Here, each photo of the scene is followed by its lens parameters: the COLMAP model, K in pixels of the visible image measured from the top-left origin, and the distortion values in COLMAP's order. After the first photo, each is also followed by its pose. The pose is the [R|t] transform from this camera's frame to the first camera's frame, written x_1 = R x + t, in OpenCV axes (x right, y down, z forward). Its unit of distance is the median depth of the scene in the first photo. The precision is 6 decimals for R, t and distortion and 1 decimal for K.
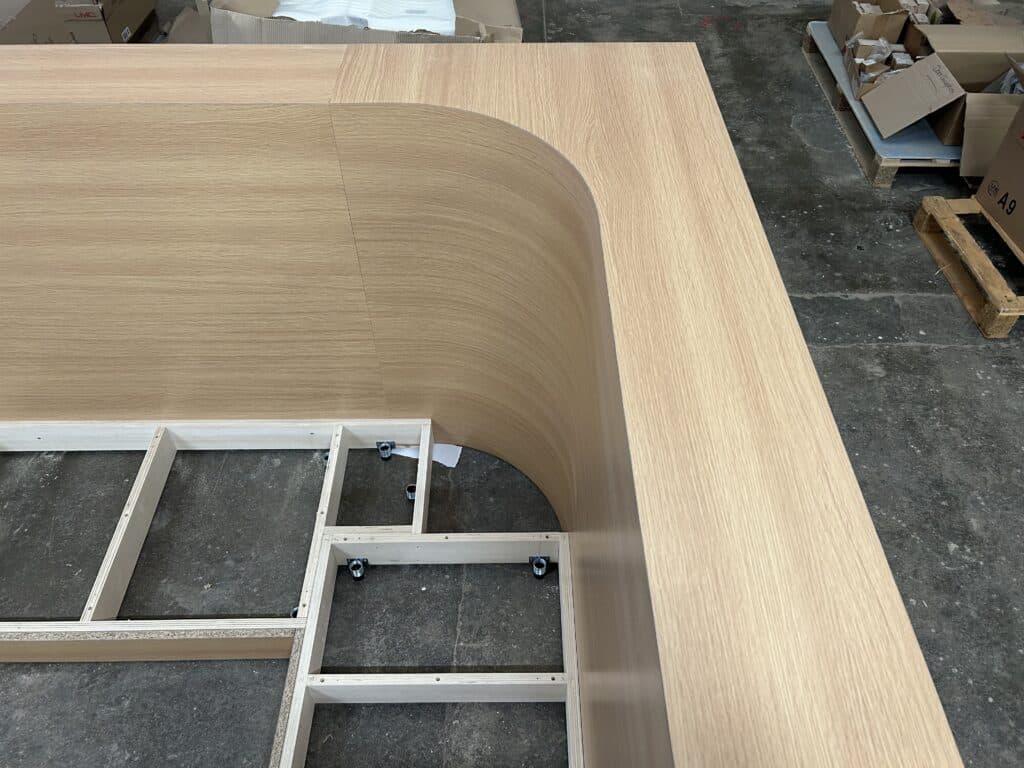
lens RADIAL K [[782.8, 0, 512.0], [0, 782.8, 384.0], [0, 0, 1]] dist [0.052692, -0.063718]
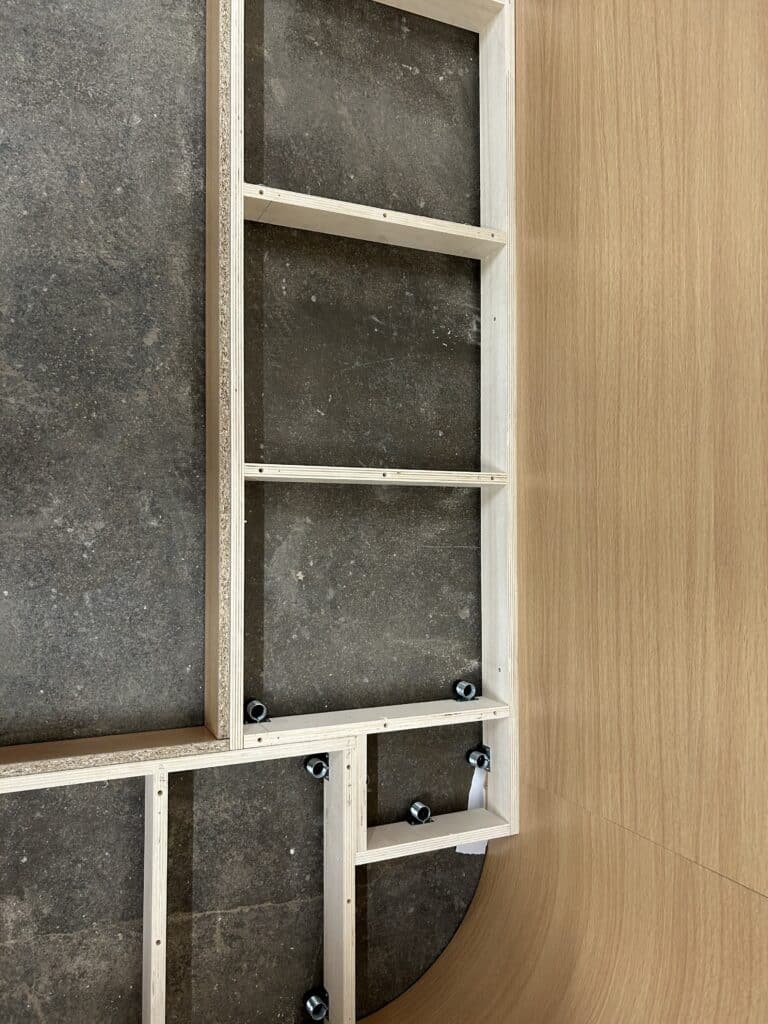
lens RADIAL K [[782.8, 0, 384.0], [0, 782.8, 512.0], [0, 0, 1]] dist [0.052692, -0.063718]
pose [[-0.004852, 0.999414, -0.033879, -0.455837], [-0.953513, 0.005584, 0.301302, -0.073471], [0.301314, 0.033766, 0.952927, 0.276004]]
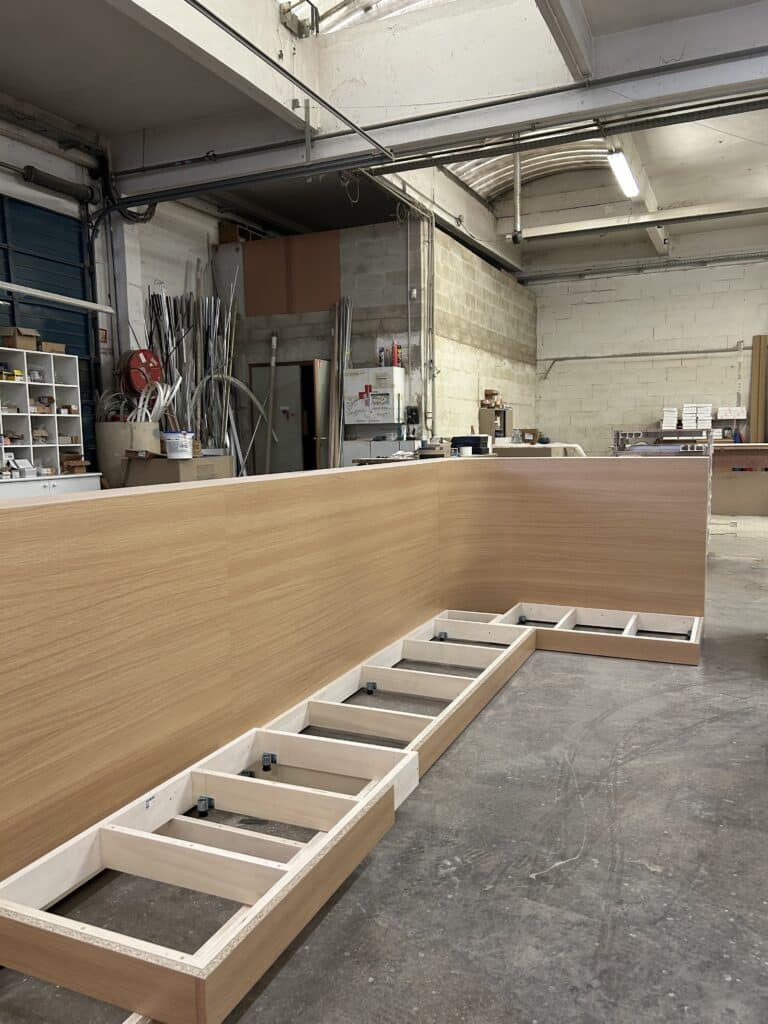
lens RADIAL K [[784.1, 0, 394.8], [0, 784.1, 517.3], [0, 0, 1]] dist [0.037136, -0.036893]
pose [[0.410303, -0.104047, 0.905994, -2.574972], [0.679901, 0.697002, -0.227865, 0.319704], [-0.607771, 0.709480, 0.356723, 0.120982]]
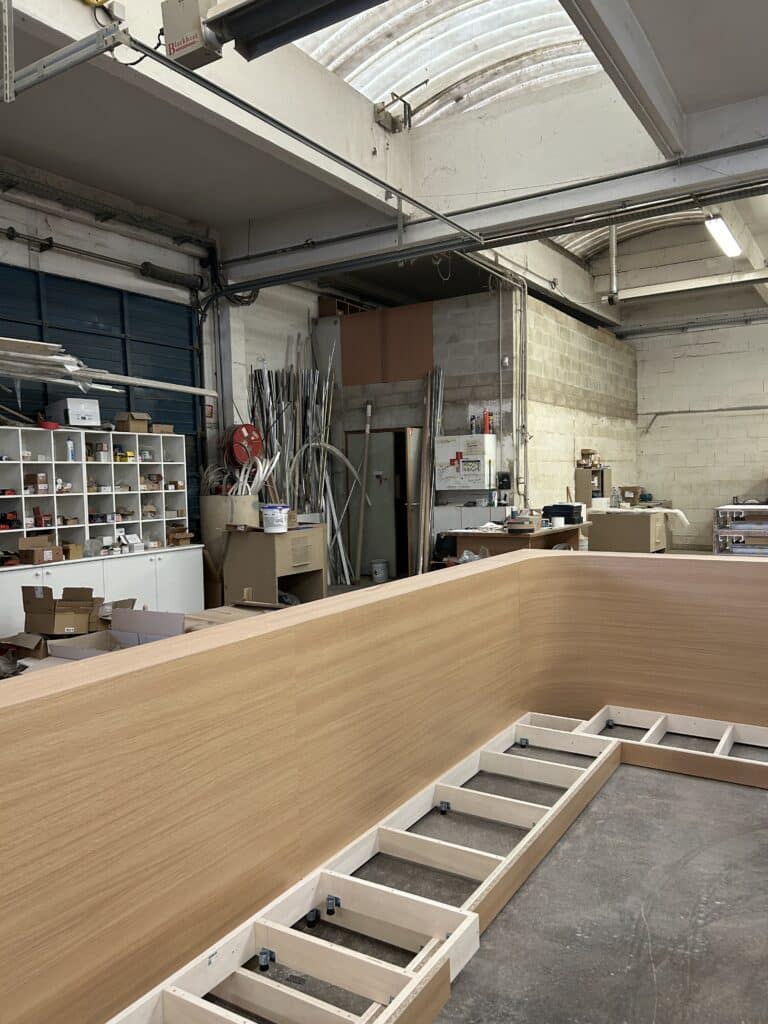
lens RADIAL K [[782.8, 0, 384.0], [0, 782.8, 512.0], [0, 0, 1]] dist [0.052692, -0.063718]
pose [[0.535342, -0.053299, 0.842952, -2.551118], [0.634689, 0.683876, -0.359838, 0.234436], [-0.557296, 0.727649, 0.399936, -0.074376]]
